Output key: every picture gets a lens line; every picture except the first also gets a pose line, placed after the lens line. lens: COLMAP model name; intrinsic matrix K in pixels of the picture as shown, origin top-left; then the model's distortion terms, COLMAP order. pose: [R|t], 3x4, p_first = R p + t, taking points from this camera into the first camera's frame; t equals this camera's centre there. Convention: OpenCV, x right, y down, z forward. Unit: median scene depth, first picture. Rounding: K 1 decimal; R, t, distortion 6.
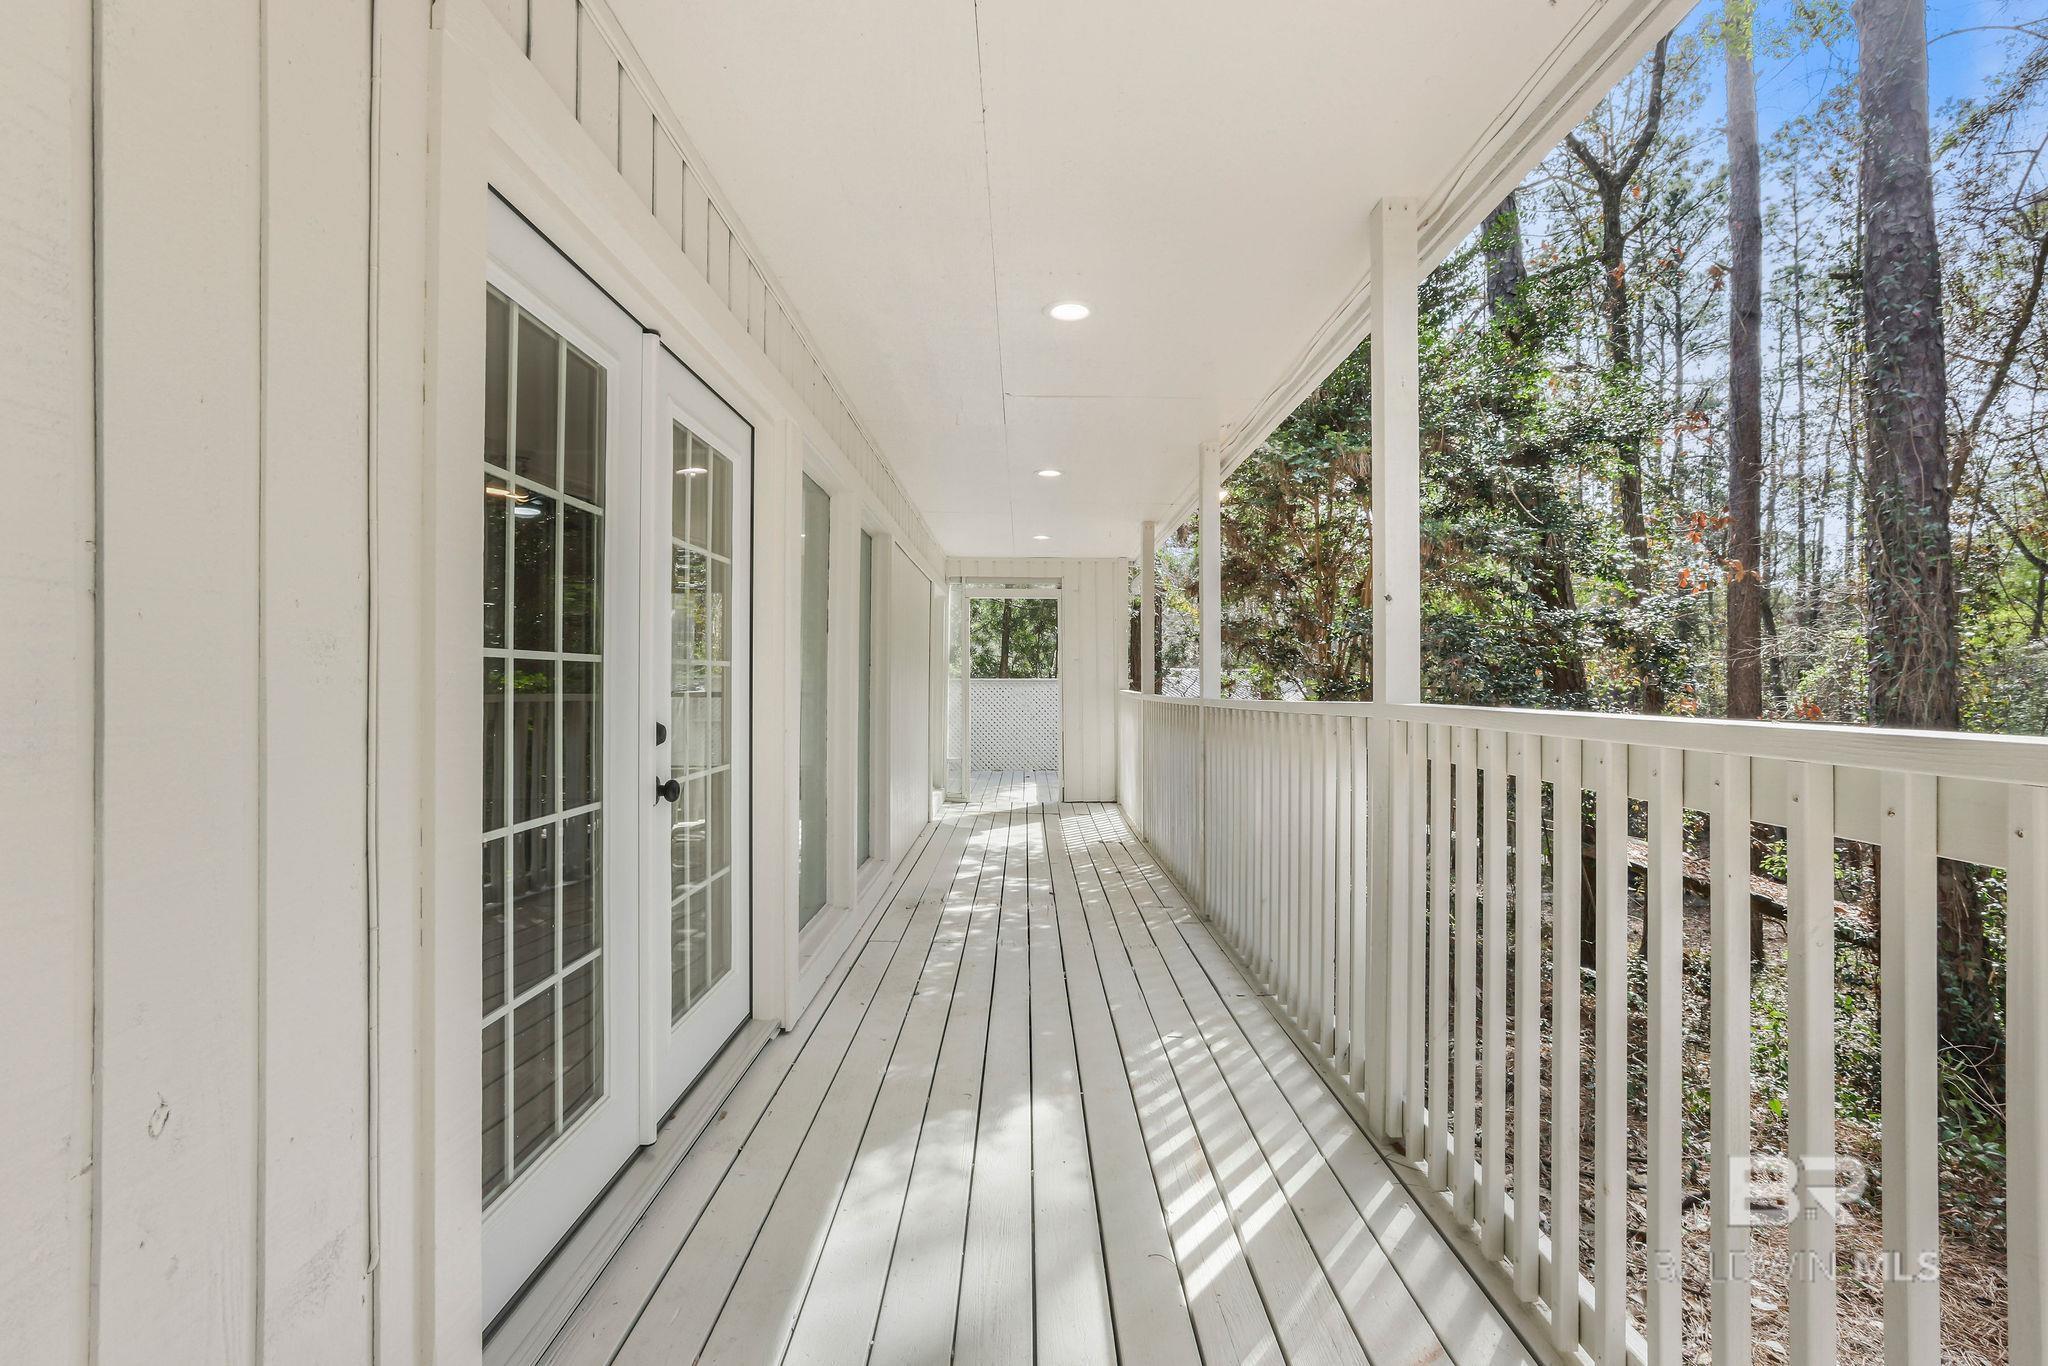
lens RADIAL K [[928.1, 0, 1020.4], [0, 928.1, 676.4], [0, 0, 1]] dist [-0.004926, 0.000355]
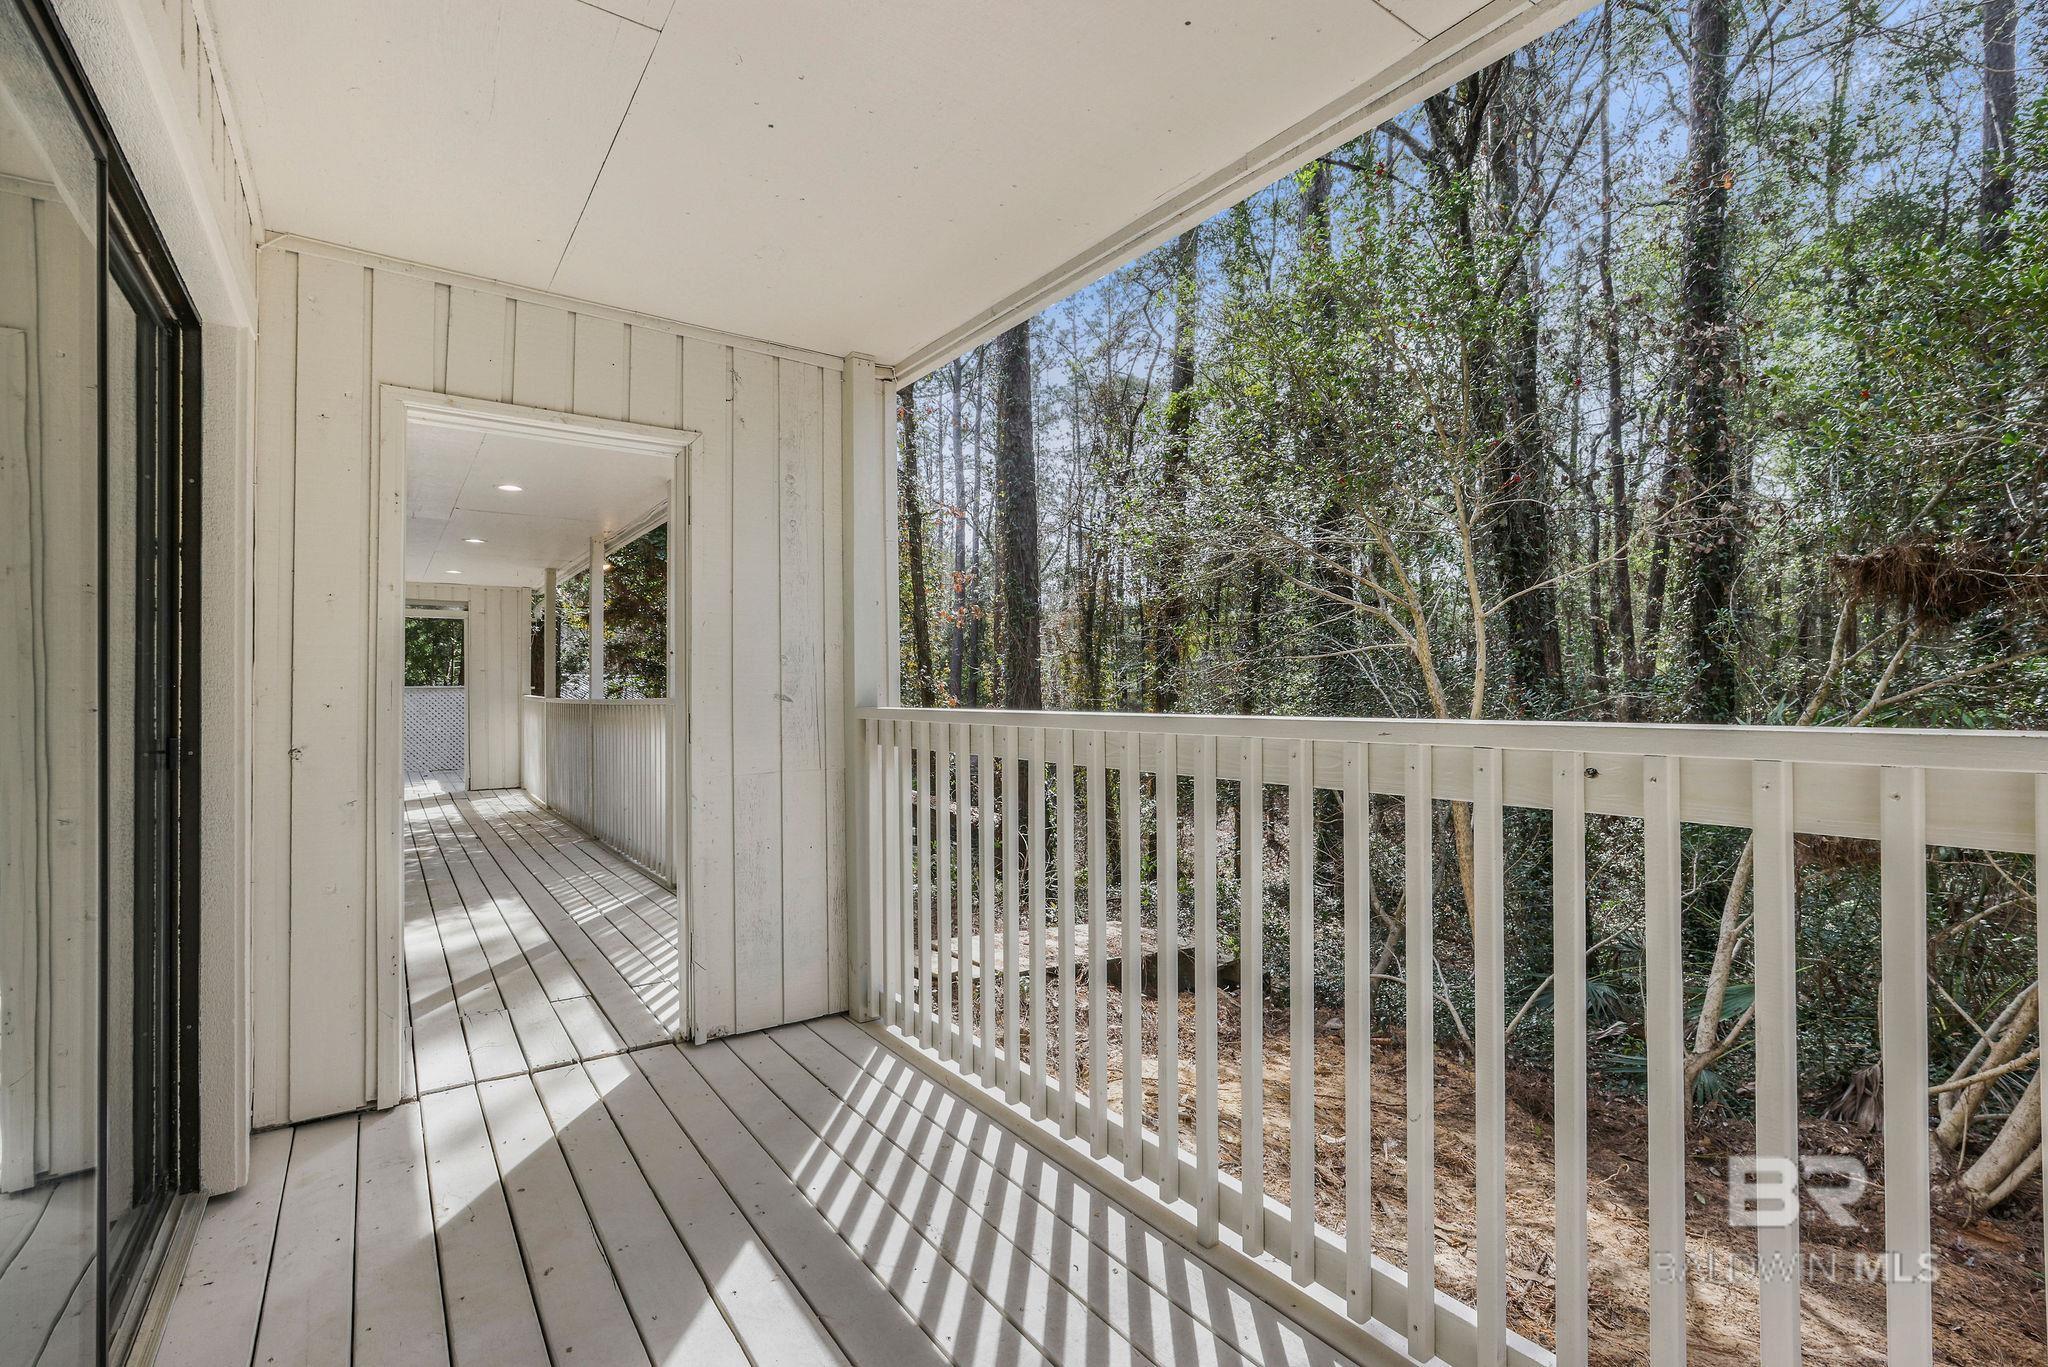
lens RADIAL K [[928.1, 0, 1020.3], [0, 928.1, 671.7], [0, 0, 1]] dist [-0.004926, 0.000355]
pose [[0.818071, 0.000801, 0.575116, -0.063194], [0.004511, 0.999959, -0.007808, -0.003567], [-0.575099, 0.008982, 0.818034, -0.394677]]
